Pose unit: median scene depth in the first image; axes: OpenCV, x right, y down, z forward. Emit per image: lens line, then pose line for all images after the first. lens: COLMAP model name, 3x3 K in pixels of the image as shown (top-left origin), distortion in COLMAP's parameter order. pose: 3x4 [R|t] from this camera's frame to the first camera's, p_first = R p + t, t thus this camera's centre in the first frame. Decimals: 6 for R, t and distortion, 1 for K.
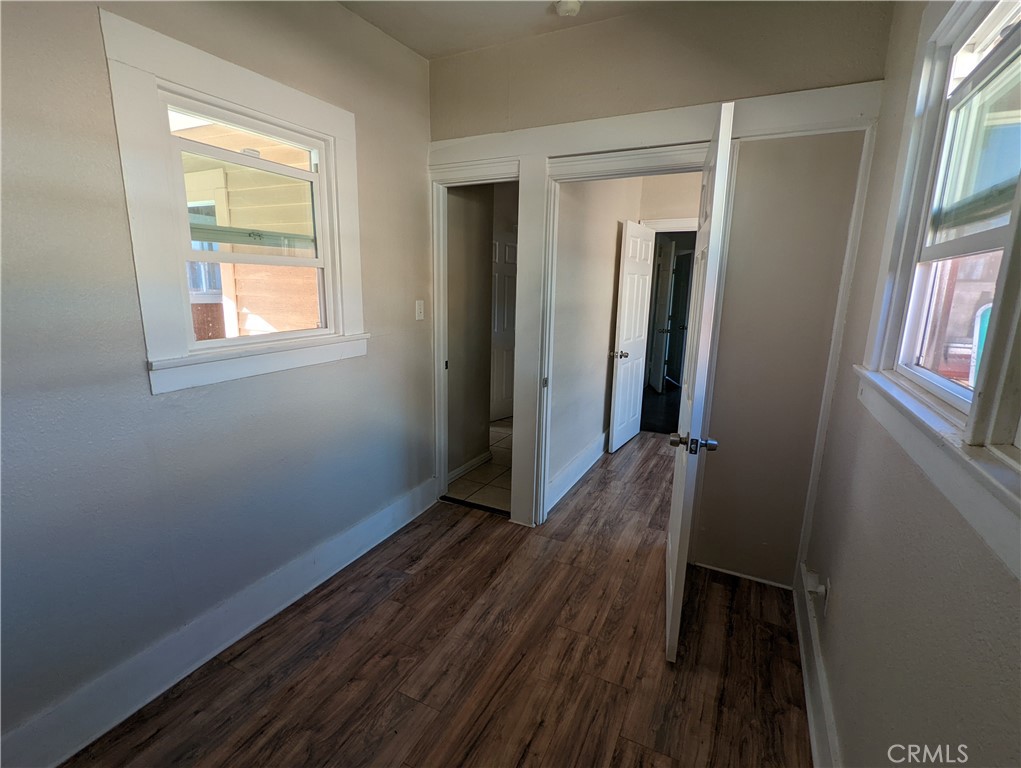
lens RADIAL K [[486.4, 0, 507.1], [0, 486.4, 389.1], [0, 0, 1]] dist [-0.001970, -0.000366]
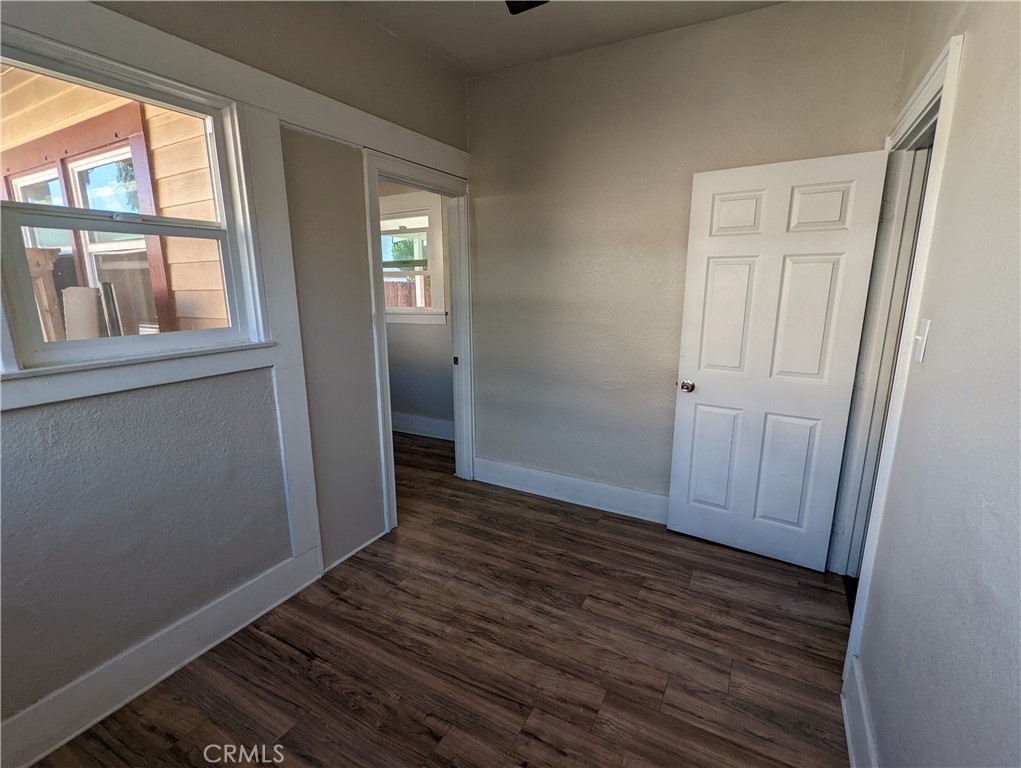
lens RADIAL K [[486.4, 0, 507.1], [0, 486.4, 389.1], [0, 0, 1]] dist [-0.001970, -0.000366]
pose [[-0.048597, 0.191958, -0.980199, 1.078186], [-0.205299, 0.958485, 0.197884, -0.178390], [0.977492, 0.210850, -0.007171, 0.955823]]
